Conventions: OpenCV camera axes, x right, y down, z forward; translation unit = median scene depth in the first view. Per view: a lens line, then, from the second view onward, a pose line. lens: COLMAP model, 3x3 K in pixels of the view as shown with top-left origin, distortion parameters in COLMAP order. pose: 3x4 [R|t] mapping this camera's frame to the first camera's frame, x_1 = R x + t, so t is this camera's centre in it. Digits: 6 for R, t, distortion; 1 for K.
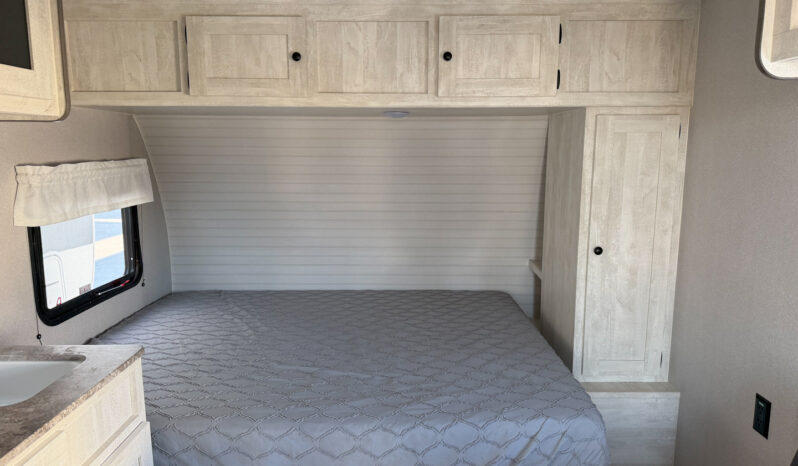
lens RADIAL K [[555.1, 0, 399.9], [0, 555.1, 236.2], [0, 0, 1]] dist [0.091725, -0.139960]
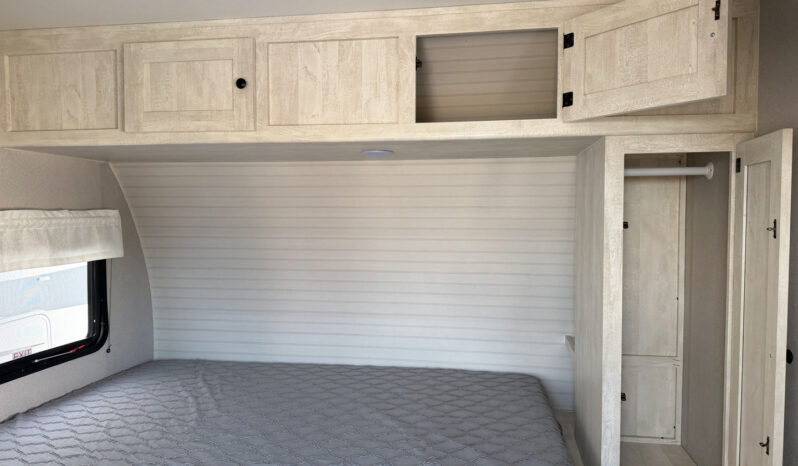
lens RADIAL K [[555.1, 0, 399.9], [0, 555.1, 236.2], [0, 0, 1]] dist [0.091725, -0.139960]
pose [[0.988125, 0.006323, -0.153519, 0.175580], [-0.024184, 0.993099, -0.114758, -0.003189], [0.151734, 0.117108, 0.981459, 0.233965]]
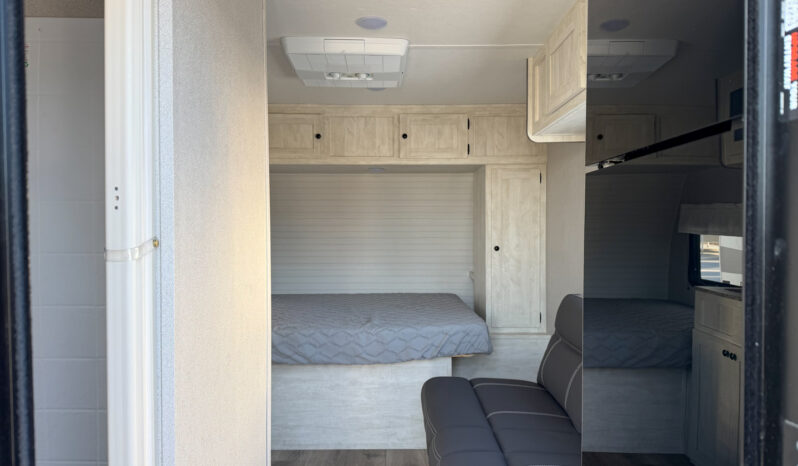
lens RADIAL K [[554.0, 0, 402.6], [0, 554.0, 235.3], [0, 0, 1]] dist [0.143249, -0.227064]
pose [[0.999851, -0.003635, 0.016903, 0.046290], [0.006020, 0.989662, -0.143293, 0.229404], [-0.016208, 0.143373, 0.989536, -0.661671]]
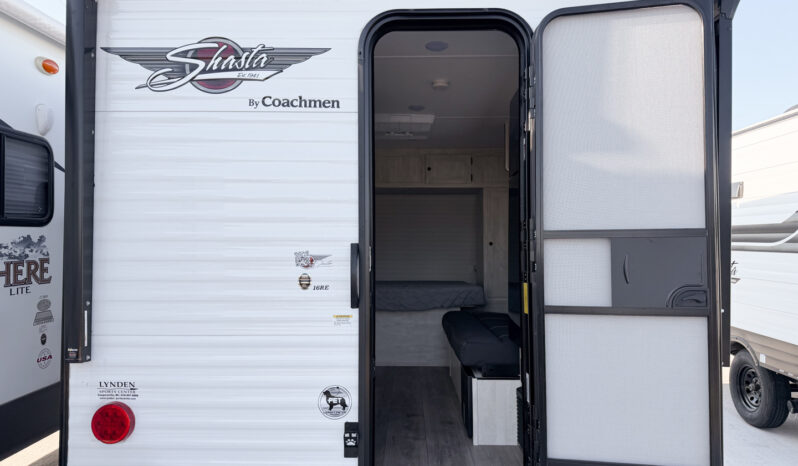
lens RADIAL K [[555.1, 0, 399.9], [0, 555.1, 236.2], [0, 0, 1]] dist [0.091725, -0.139960]
pose [[0.999989, 0.001682, -0.004351, -0.040499], [-0.002525, 0.979461, -0.201619, 0.506343], [0.003923, 0.201628, 0.979454, -1.467927]]
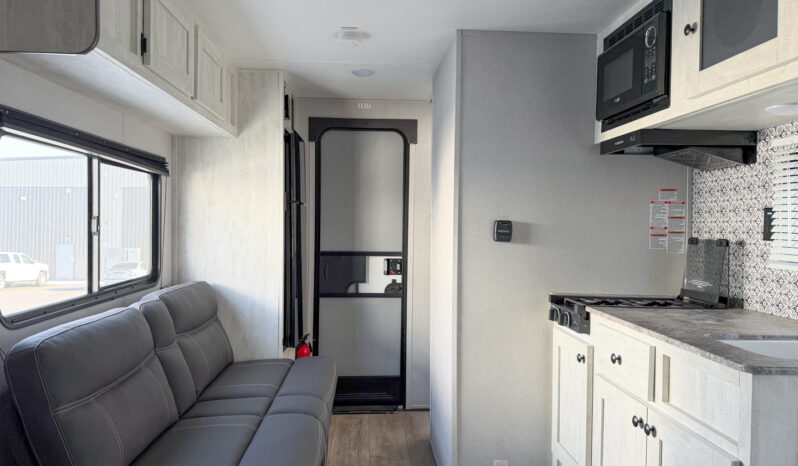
lens RADIAL K [[554.0, 0, 402.6], [0, 554.0, 235.3], [0, 0, 1]] dist [0.143249, -0.227064]
pose [[-0.997009, -0.007131, -0.076951, 0.046898], [-0.021134, 0.982936, 0.182731, -0.076208], [0.074335, 0.183810, -0.980147, 1.223854]]
